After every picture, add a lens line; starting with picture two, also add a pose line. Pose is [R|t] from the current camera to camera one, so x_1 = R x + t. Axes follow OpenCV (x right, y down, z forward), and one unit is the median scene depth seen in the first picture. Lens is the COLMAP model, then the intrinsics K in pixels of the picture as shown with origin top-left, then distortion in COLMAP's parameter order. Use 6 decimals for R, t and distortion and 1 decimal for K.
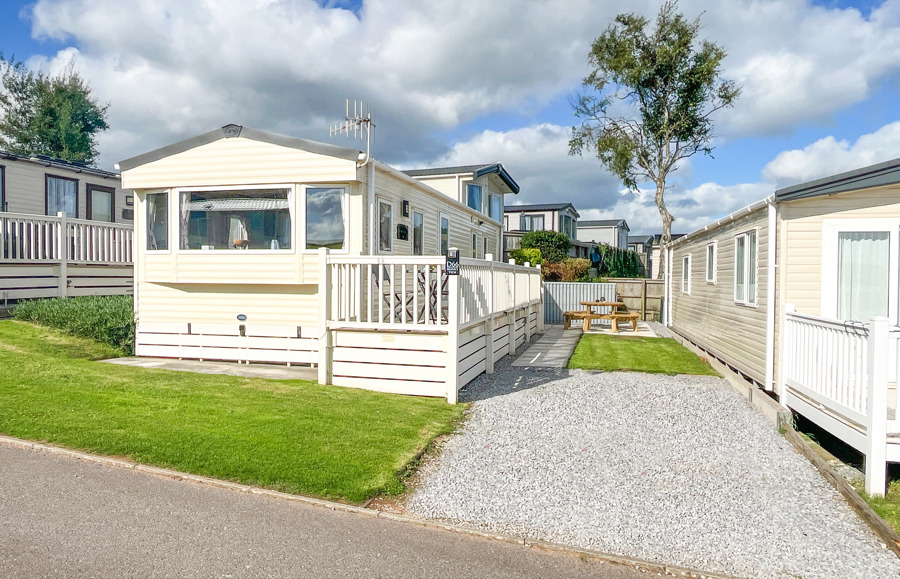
lens RADIAL K [[609.6, 0, 450.0], [0, 609.6, 289.5], [0, 0, 1]] dist [0.001746, 0.000243]
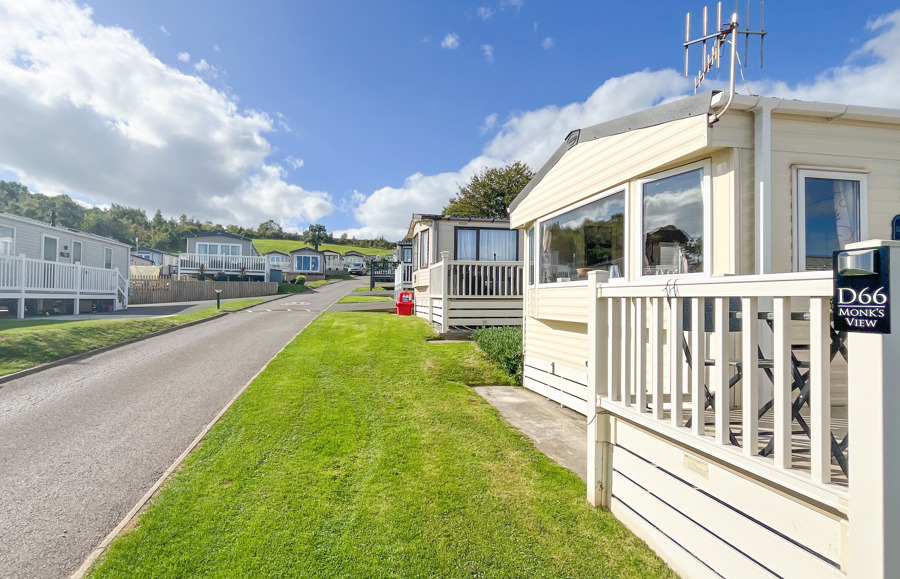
lens RADIAL K [[418.9, 0, 450.0], [0, 418.9, 289.5], [0, 0, 1]] dist [0.002273, 0.000089]
pose [[0.396848, -0.024463, -0.917558, 0.099622], [-0.032005, 0.998668, -0.040467, -0.025841], [0.917326, 0.045426, 0.395536, 0.638467]]
